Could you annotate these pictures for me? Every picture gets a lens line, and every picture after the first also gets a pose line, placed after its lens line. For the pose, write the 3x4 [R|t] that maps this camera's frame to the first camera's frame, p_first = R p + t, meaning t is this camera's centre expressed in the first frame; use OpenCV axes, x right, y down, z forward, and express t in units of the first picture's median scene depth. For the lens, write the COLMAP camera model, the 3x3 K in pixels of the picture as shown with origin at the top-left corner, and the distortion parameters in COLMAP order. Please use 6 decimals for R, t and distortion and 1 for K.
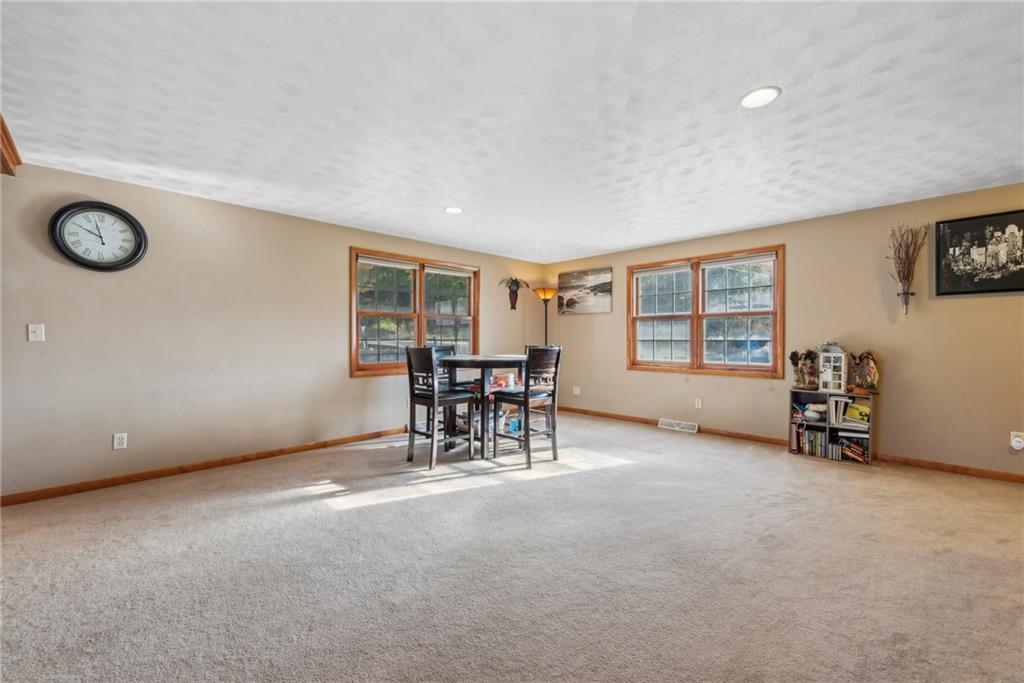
lens RADIAL K [[403.2, 0, 508.1], [0, 403.2, 337.6], [0, 0, 1]] dist [0.001443, -0.000304]
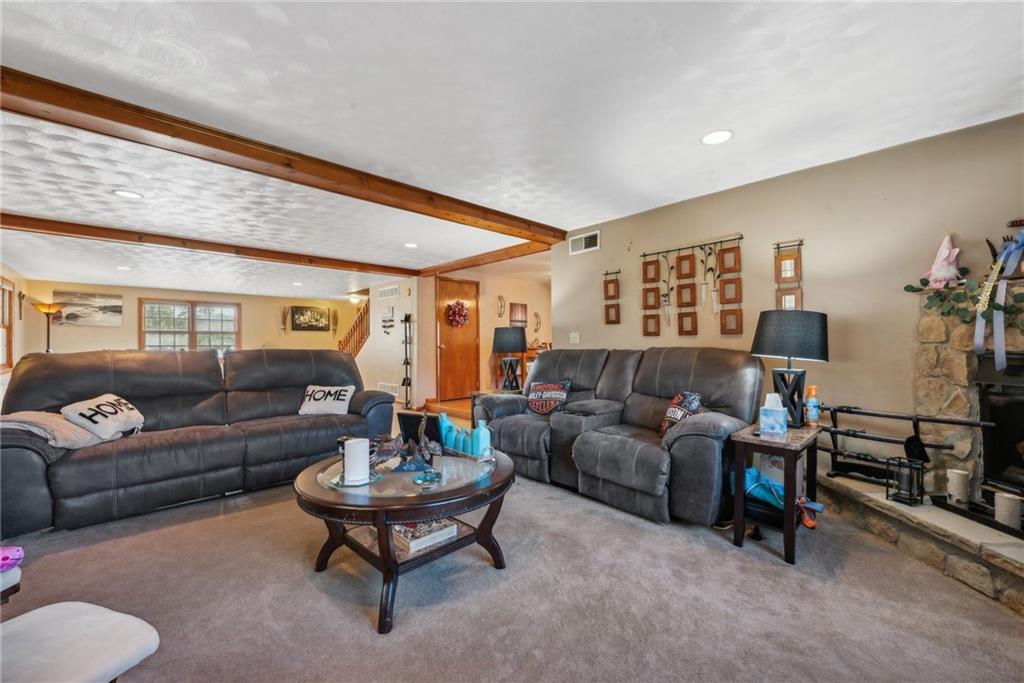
lens RADIAL K [[403.2, 0, 508.8], [0, 403.2, 340.4], [0, 0, 1]] dist [0.001443, -0.000304]
pose [[0.066867, 0.009915, 0.997713, -1.127949], [0.001115, 0.999949, -0.010012, 0.004038], [-0.997761, 0.001782, 0.066853, -0.509286]]
